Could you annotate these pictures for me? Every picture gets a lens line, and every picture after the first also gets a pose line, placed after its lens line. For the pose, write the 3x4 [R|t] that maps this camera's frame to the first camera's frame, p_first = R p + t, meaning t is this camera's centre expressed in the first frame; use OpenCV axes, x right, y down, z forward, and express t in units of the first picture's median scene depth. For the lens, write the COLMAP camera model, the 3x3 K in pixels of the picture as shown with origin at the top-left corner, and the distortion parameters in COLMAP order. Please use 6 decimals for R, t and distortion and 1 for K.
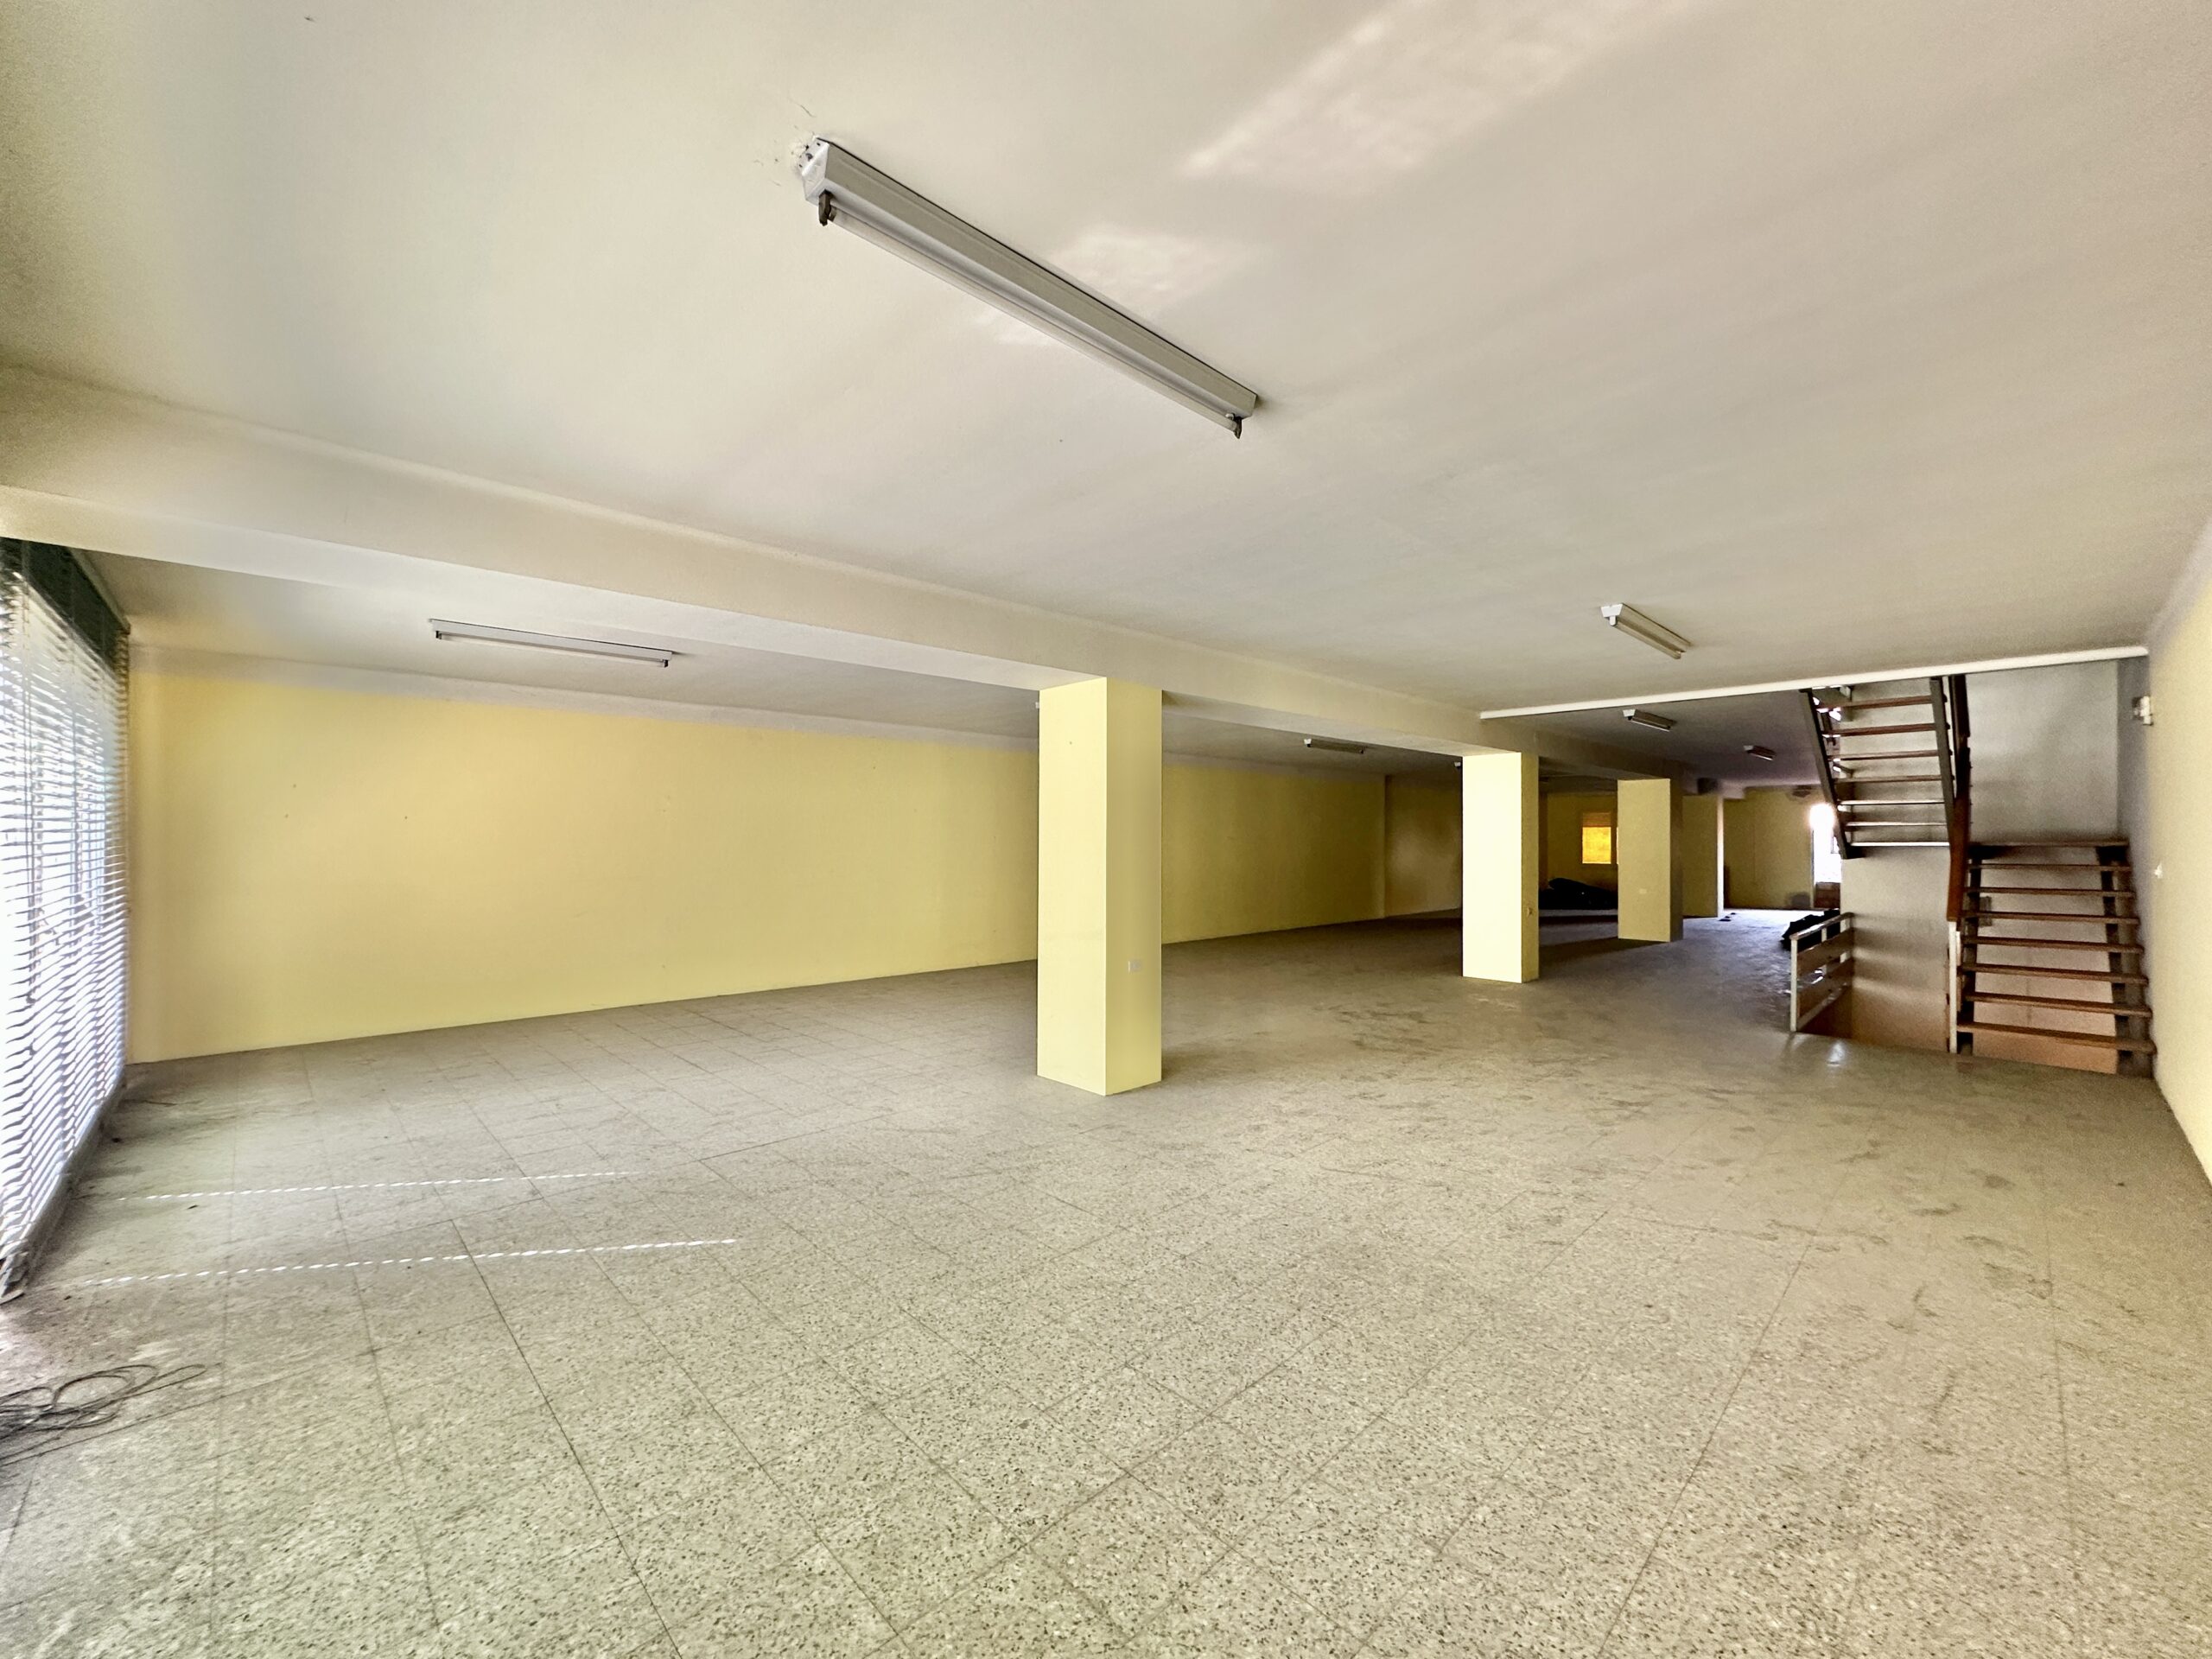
lens RADIAL K [[886.4, 0, 1104.4], [0, 886.4, 829.1], [0, 0, 1]] dist [-0.003648, 0.001087]
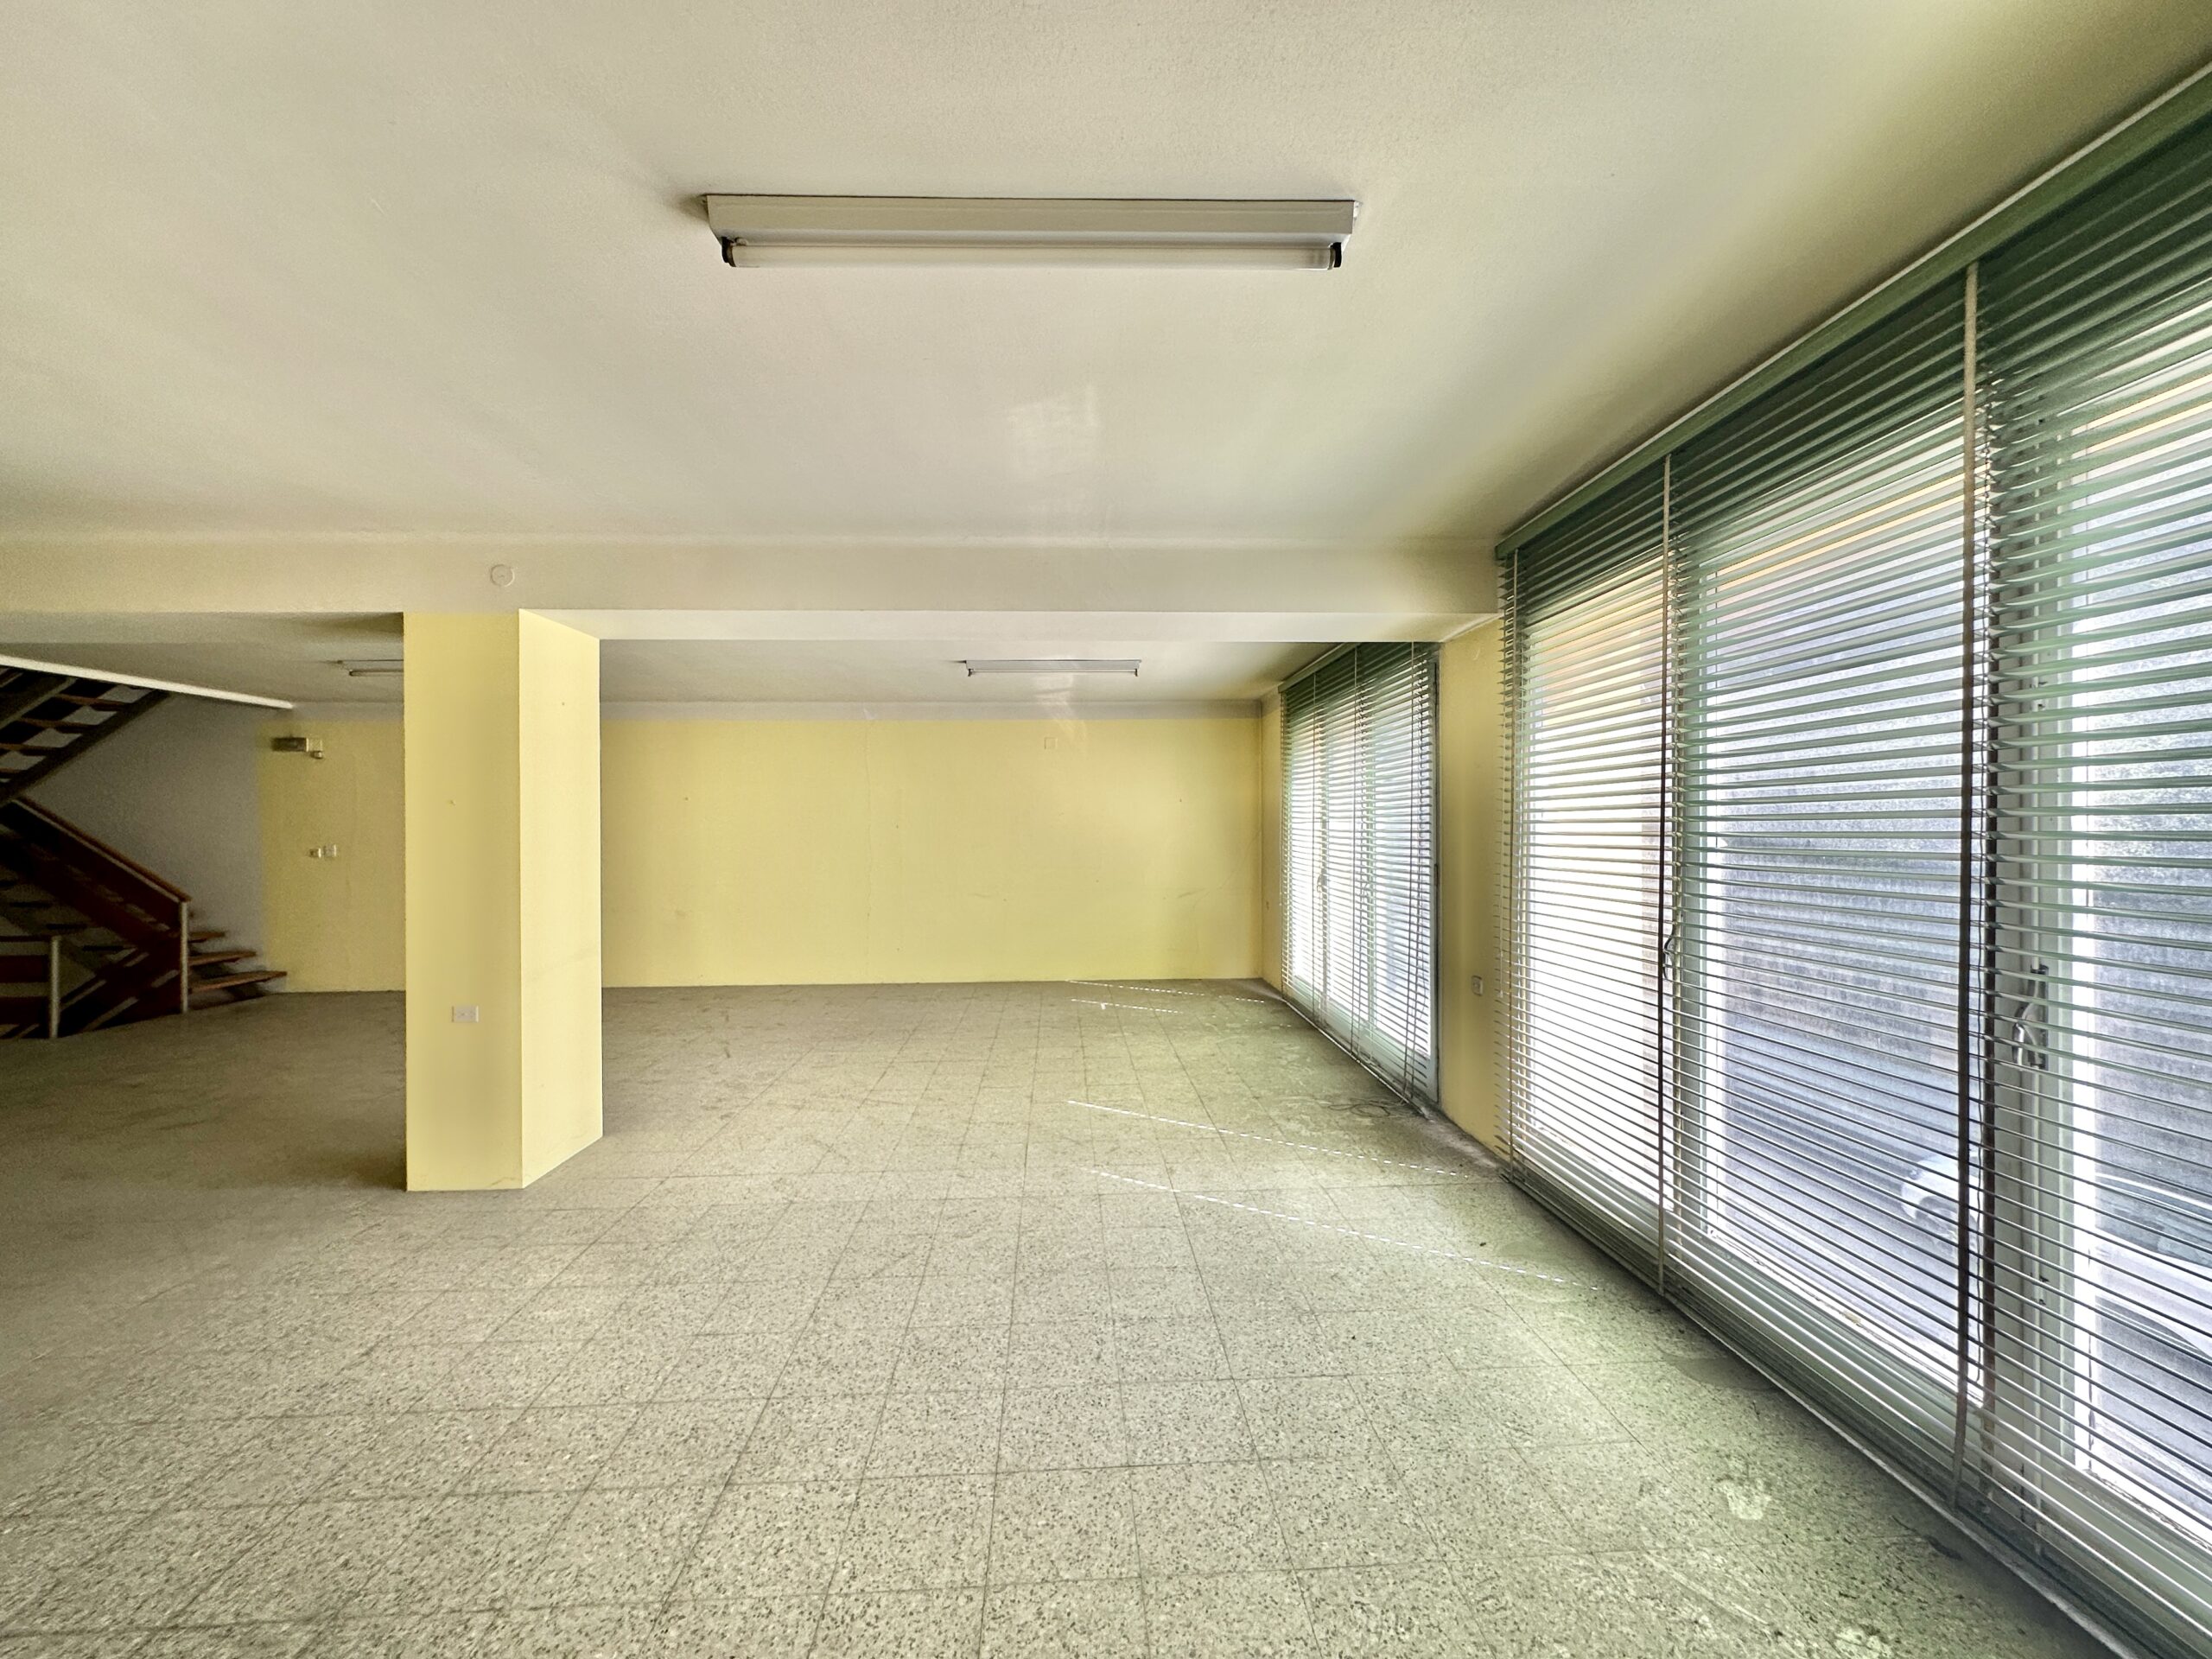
lens RADIAL K [[886.4, 0, 1105.2], [0, 886.4, 837.6], [0, 0, 1]] dist [-0.003648, 0.001087]
pose [[-0.755147, -0.004109, 0.655542, -1.245953], [-0.002922, 0.999992, 0.002902, 0.016612], [-0.655548, 0.000275, -0.755153, 1.805674]]
